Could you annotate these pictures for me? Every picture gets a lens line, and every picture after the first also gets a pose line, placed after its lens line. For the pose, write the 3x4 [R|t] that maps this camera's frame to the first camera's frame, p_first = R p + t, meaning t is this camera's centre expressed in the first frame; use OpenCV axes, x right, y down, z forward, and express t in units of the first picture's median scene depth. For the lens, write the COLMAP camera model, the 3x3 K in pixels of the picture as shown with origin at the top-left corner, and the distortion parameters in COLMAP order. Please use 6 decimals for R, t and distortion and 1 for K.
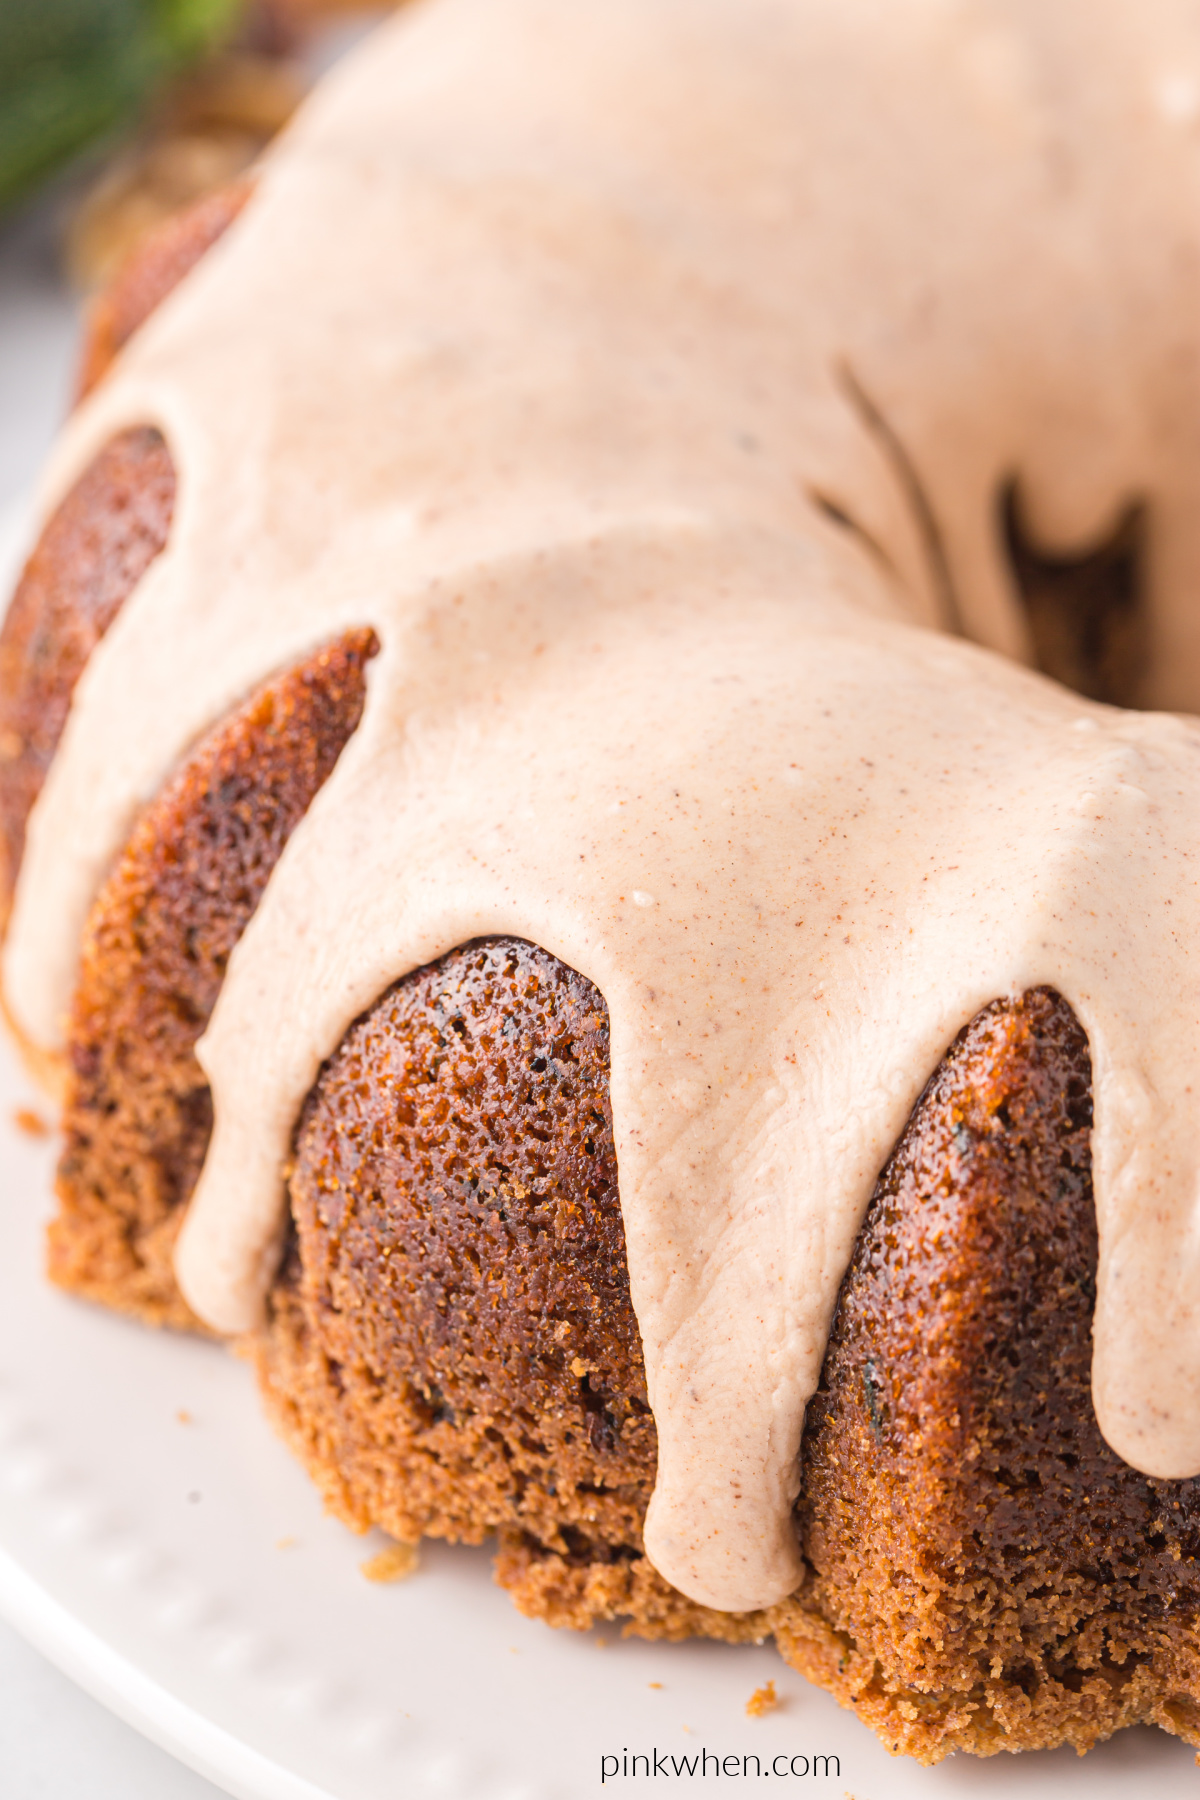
lens RADIAL K [[5212.2, 0, 599.9], [0, 5212.2, 1324.2], [0, 0, 1]] dist [0.040204, -0.003373]
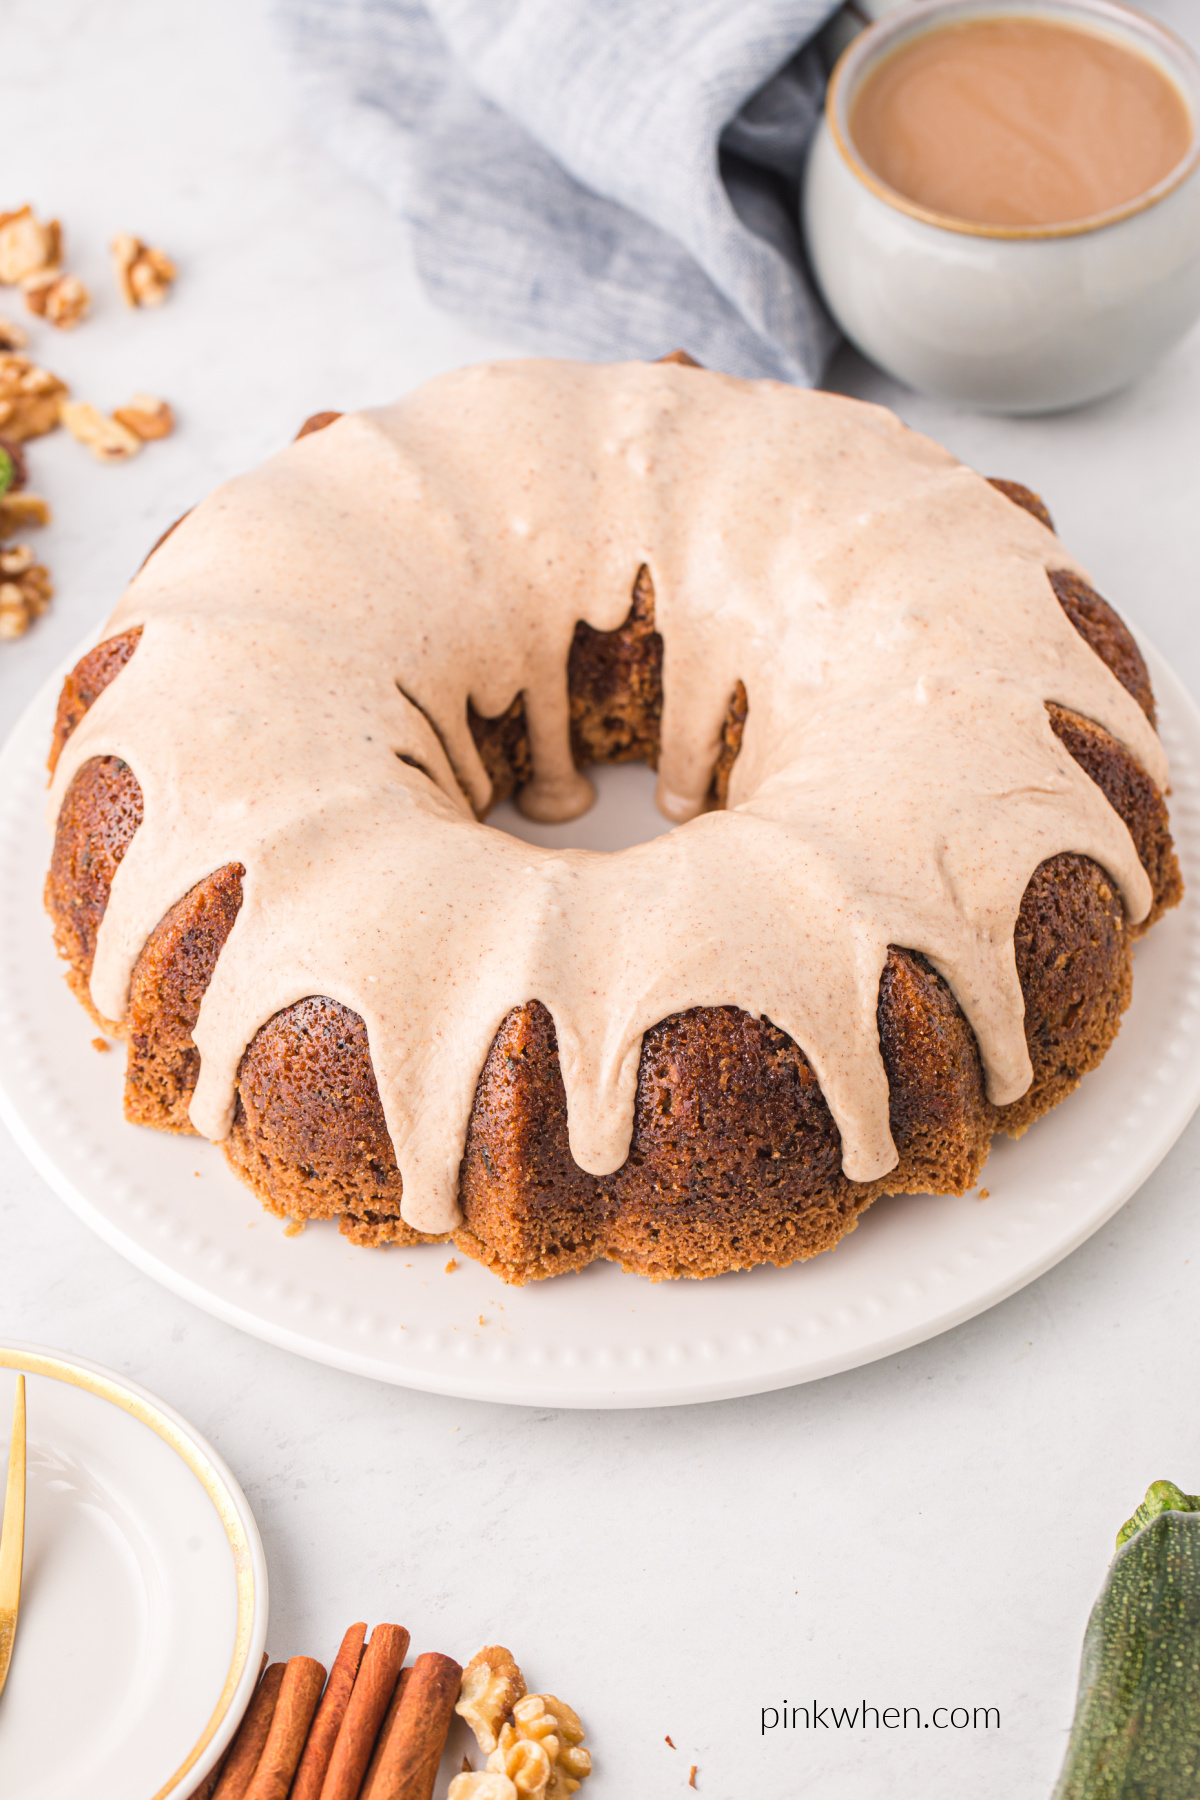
lens RADIAL K [[4942.9, 0, 599.5], [0, 4942.9, 1055.7], [0, 0, 1]] dist [0.030028, 1.327264]
pose [[0.981470, -0.139005, 0.131889, -0.205501], [0.112832, 0.975562, 0.188542, -0.483658], [-0.154874, -0.170167, 0.973169, -1.370390]]
